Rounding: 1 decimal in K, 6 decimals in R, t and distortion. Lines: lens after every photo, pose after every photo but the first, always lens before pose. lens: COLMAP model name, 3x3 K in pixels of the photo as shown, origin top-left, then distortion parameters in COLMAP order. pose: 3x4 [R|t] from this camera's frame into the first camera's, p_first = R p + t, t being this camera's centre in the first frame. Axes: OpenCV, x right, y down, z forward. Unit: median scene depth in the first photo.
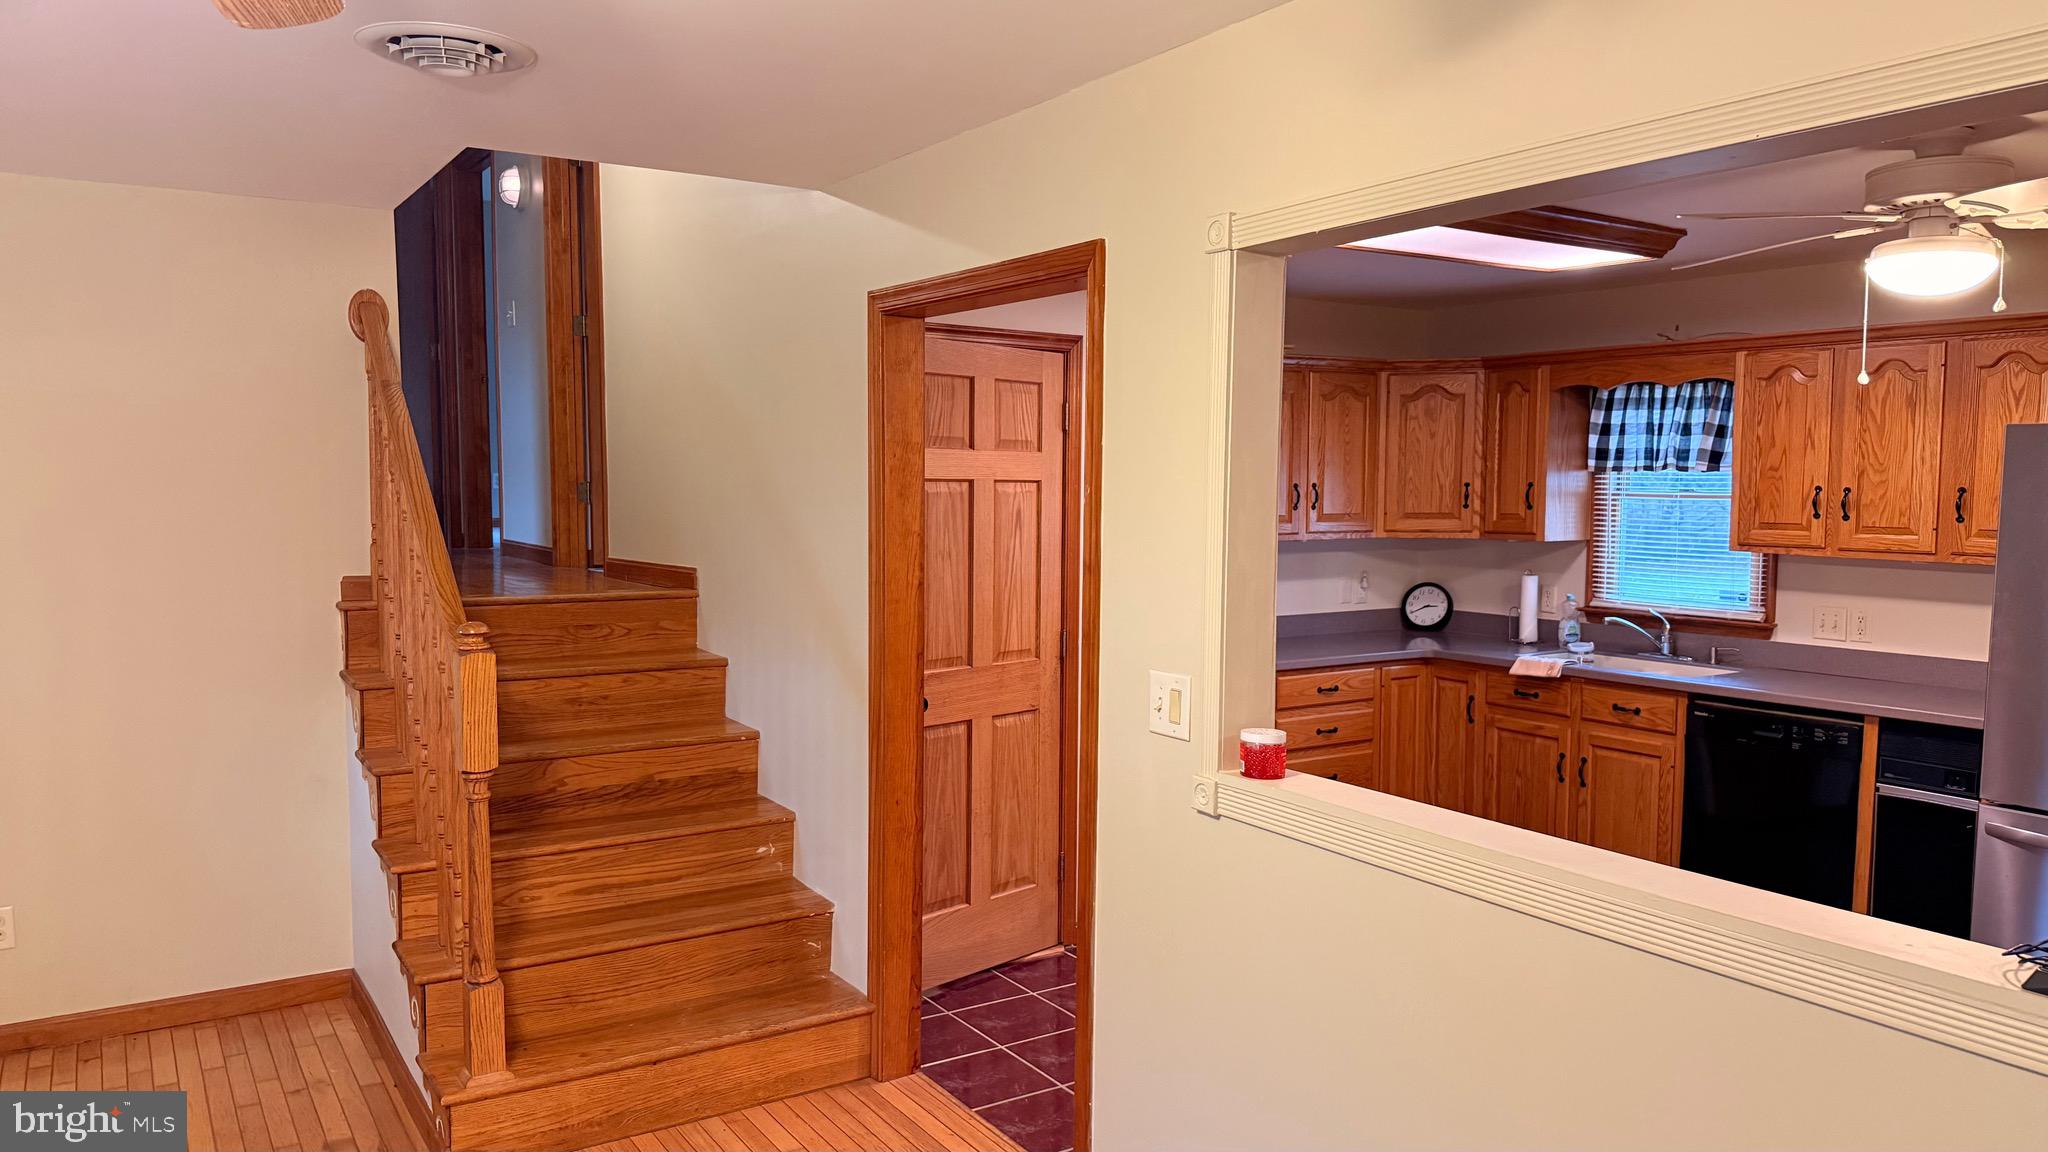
lens RADIAL K [[1434.3, 0, 1028.4], [0, 1434.3, 581.9], [0, 0, 1]] dist [0.169807, -0.356221]
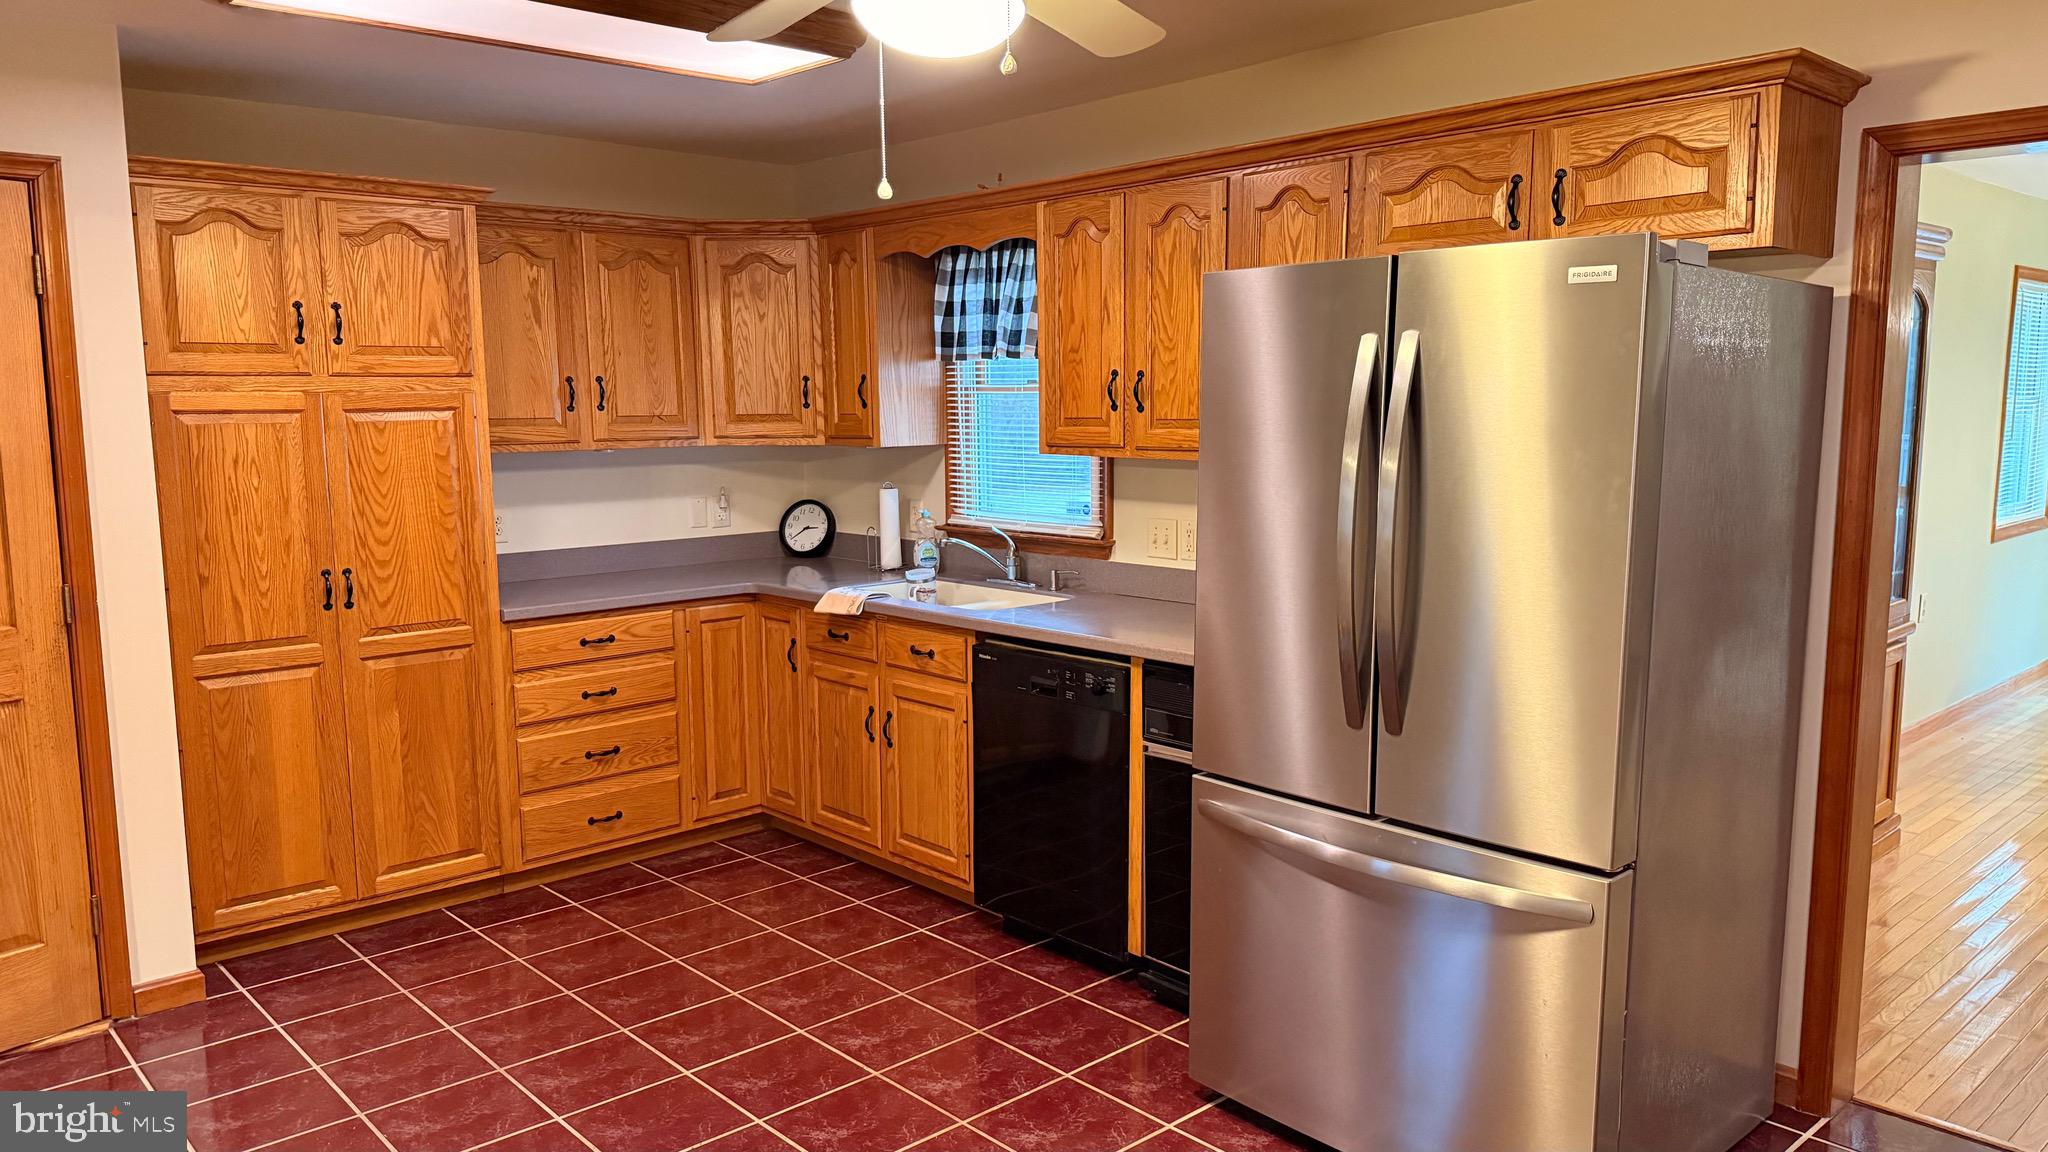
lens RADIAL K [[1434.3, 0, 1028.4], [0, 1434.3, 581.9], [0, 0, 1]] dist [0.169807, -0.356221]
pose [[0.986757, -0.036204, 0.158113, 0.333662], [0.027085, 0.997863, 0.059455, 0.002300], [-0.159927, -0.054385, 0.985630, 0.200346]]
